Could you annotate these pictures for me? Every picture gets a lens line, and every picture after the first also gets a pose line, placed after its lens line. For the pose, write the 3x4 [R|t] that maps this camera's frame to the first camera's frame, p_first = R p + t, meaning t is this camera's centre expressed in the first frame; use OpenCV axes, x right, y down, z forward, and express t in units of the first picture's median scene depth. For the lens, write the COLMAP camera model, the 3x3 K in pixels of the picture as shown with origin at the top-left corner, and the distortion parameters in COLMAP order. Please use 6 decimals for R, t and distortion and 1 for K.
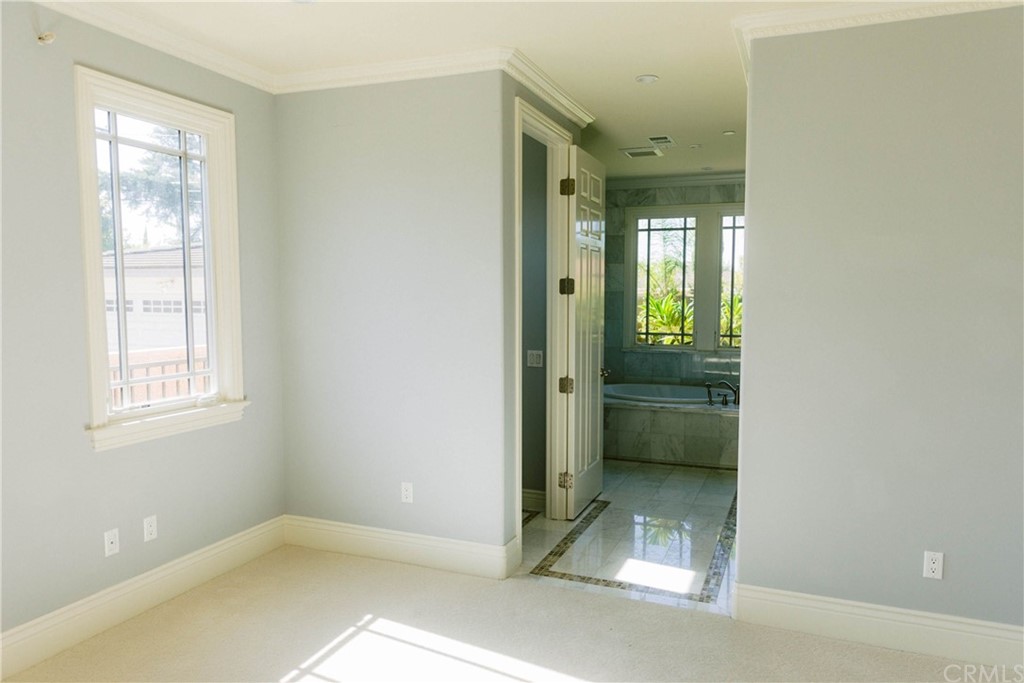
lens RADIAL K [[685.2, 0, 516.1], [0, 685.2, 340.5], [0, 0, 1]] dist [-0.004007, 0.002889]
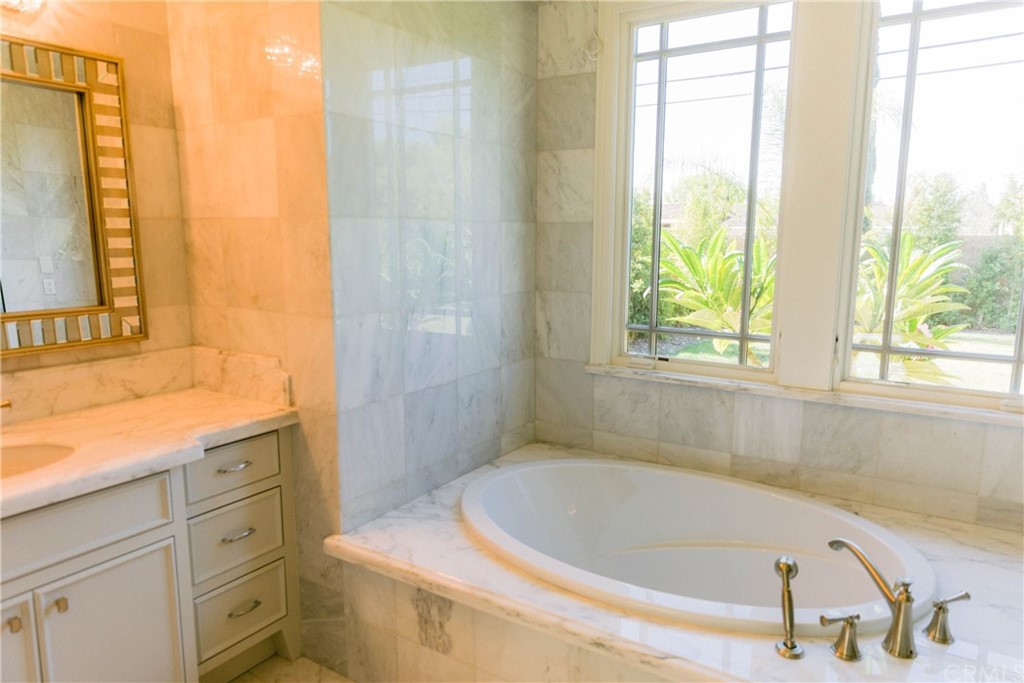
lens RADIAL K [[685.2, 0, 505.4], [0, 685.2, 346.6], [0, 0, 1]] dist [-0.004007, 0.002889]
pose [[0.983302, 0.023145, -0.180505, 0.181443], [-0.006961, 0.995937, 0.089784, -0.035280], [0.181849, -0.087028, 0.979468, 0.606987]]
